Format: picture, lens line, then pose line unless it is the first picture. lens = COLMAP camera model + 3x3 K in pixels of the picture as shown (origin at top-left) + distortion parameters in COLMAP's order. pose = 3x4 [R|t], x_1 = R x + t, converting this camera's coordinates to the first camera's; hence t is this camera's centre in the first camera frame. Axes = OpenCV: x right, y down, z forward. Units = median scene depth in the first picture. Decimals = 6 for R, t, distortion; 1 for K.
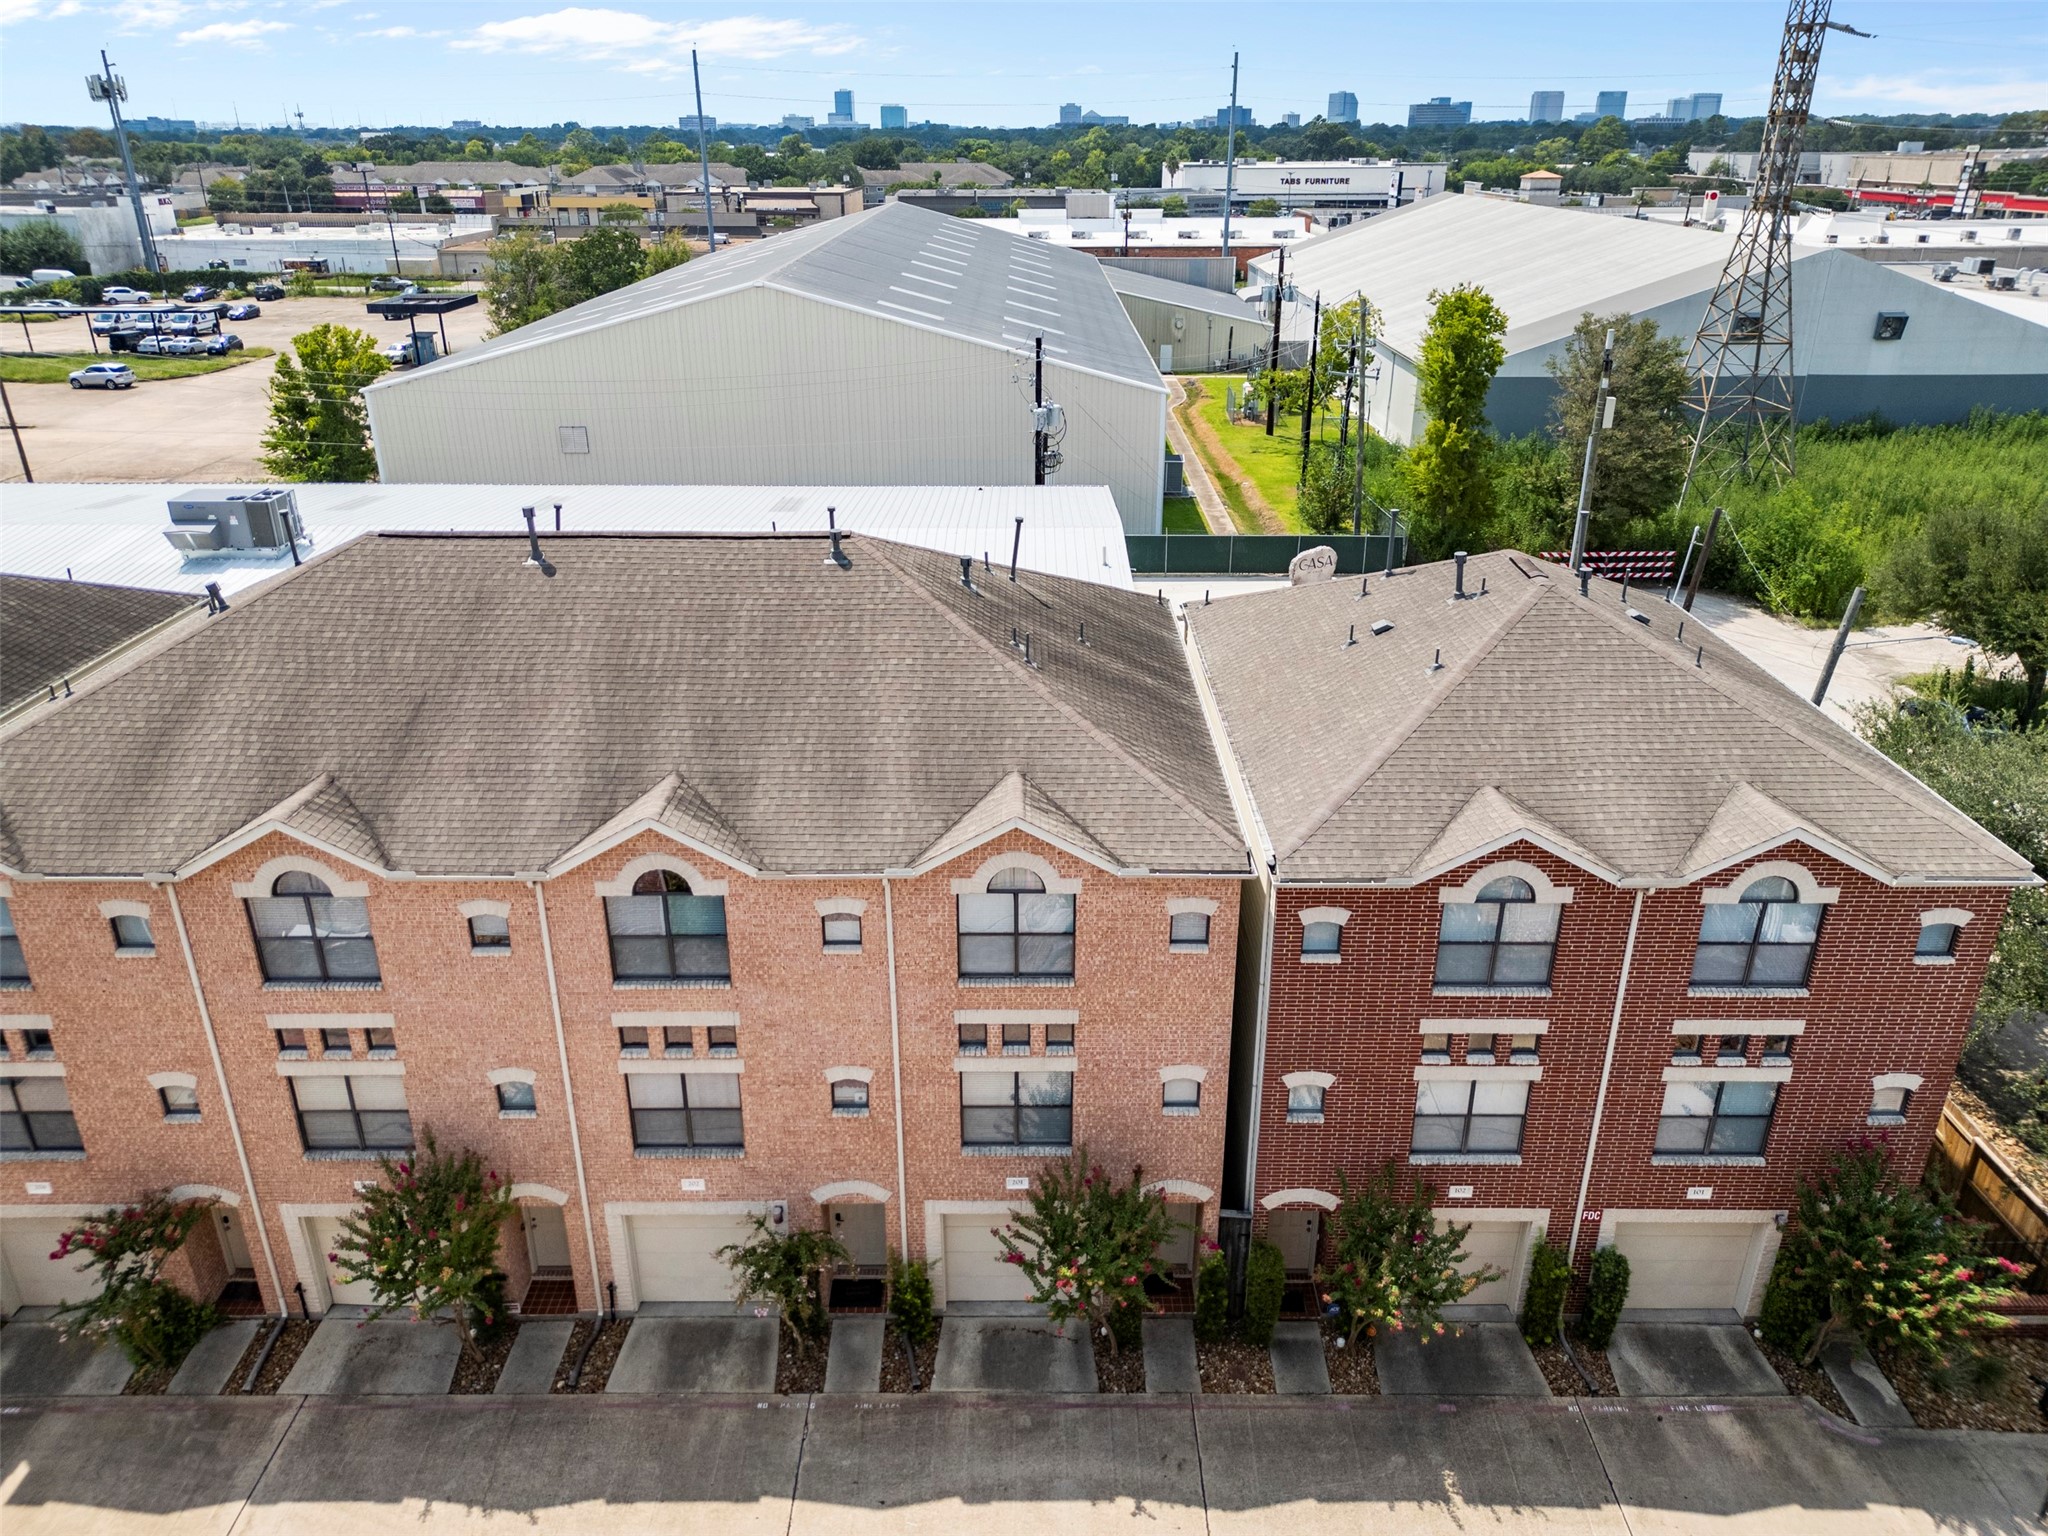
lens RADIAL K [[1435.8, 0, 1026.1], [0, 1435.8, 769.9], [0, 0, 1]] dist [0.041446, -0.035473]
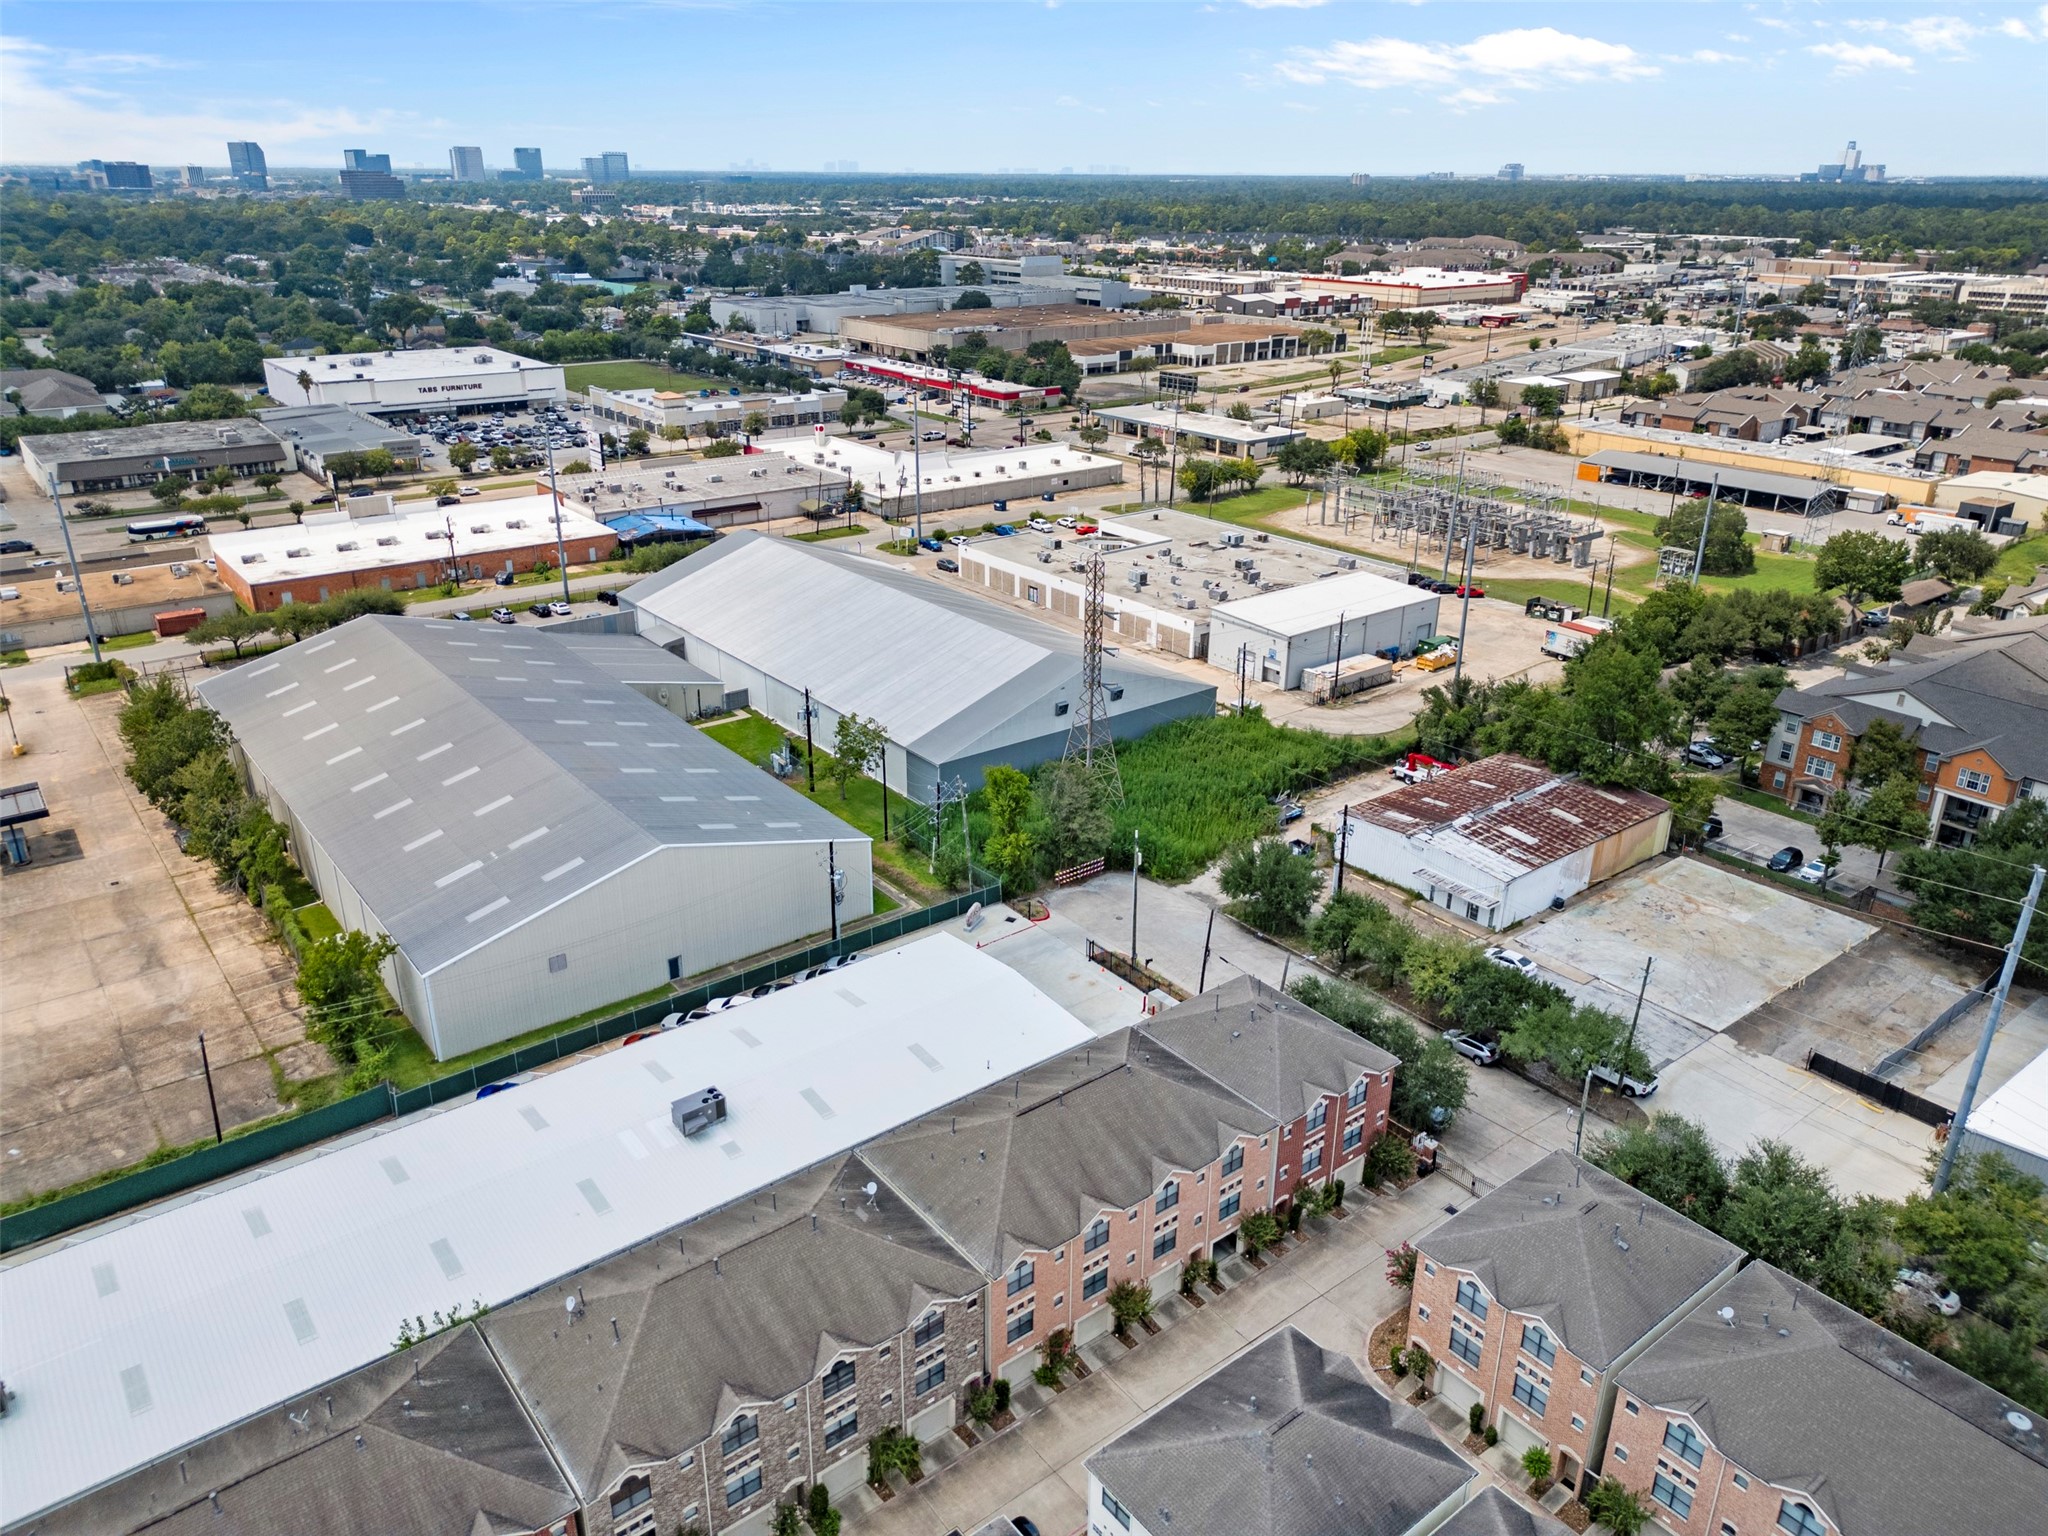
lens RADIAL K [[1435.8, 0, 1010.5], [0, 1435.8, 763.3], [0, 0, 1]] dist [0.041446, -0.035473]
pose [[0.791322, -0.229783, 0.566577, -2.282481], [0.244294, 0.968332, 0.051522, -1.192909], [-0.560473, 0.097641, 0.822397, -1.846506]]
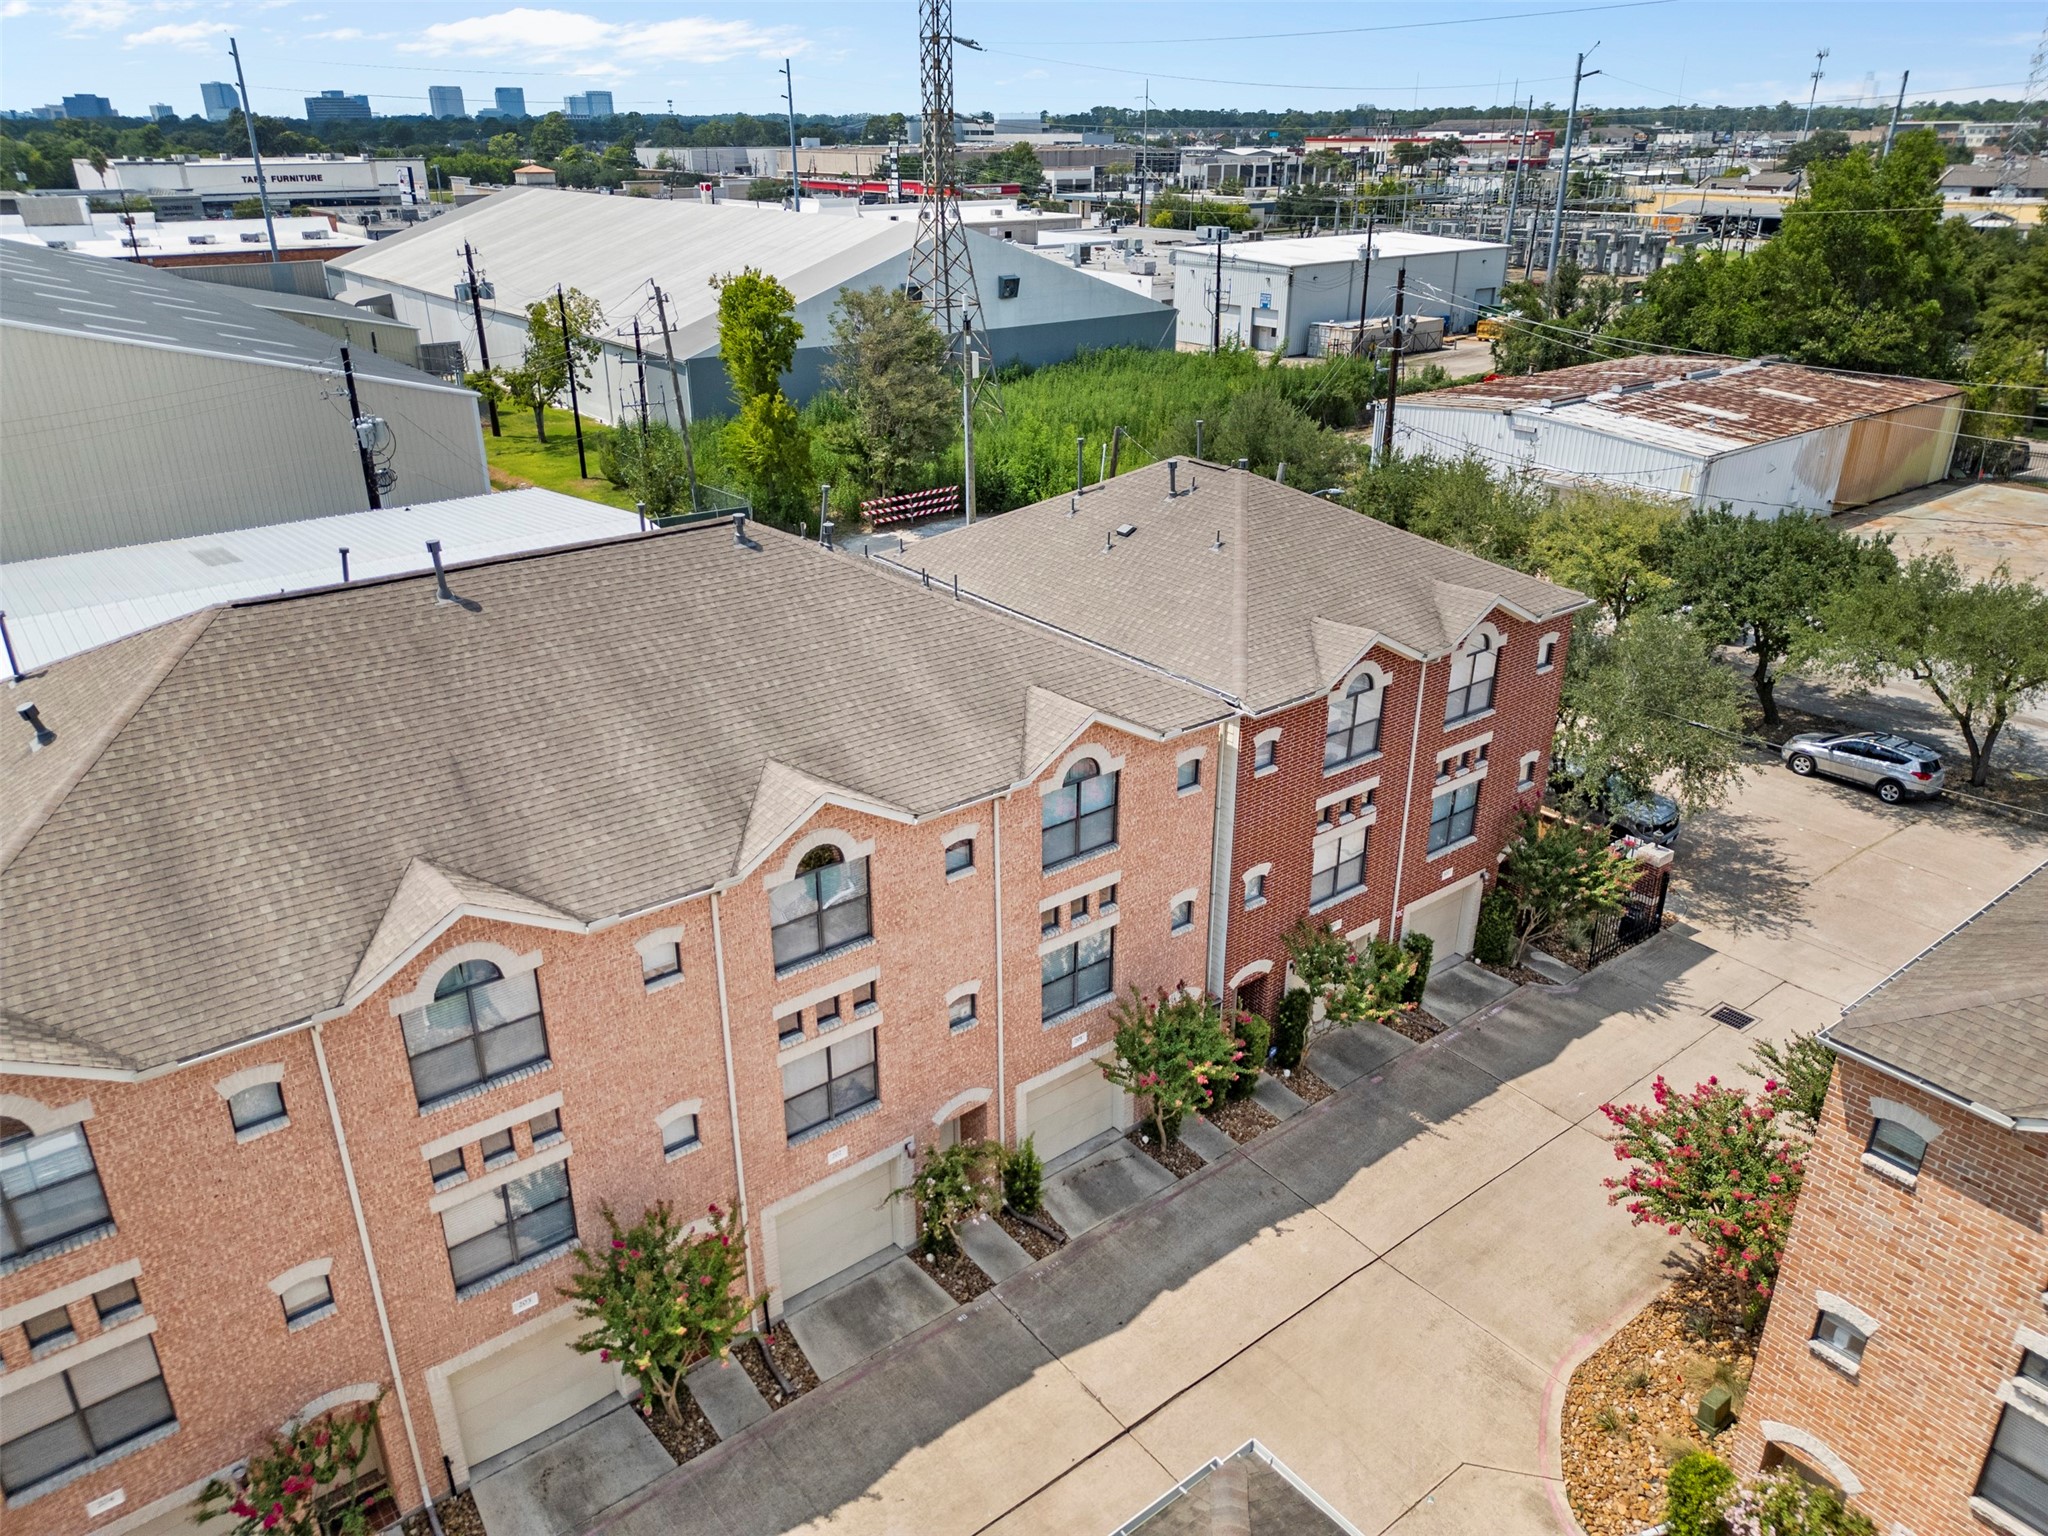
lens RADIAL K [[1435.8, 0, 1021.5], [0, 1435.8, 766.6], [0, 0, 1]] dist [0.041446, -0.035473]
pose [[0.787416, -0.251227, 0.562904, -0.640888], [0.250698, 0.964763, 0.079891, -0.027847], [-0.563140, 0.078212, 0.822652, 0.064200]]
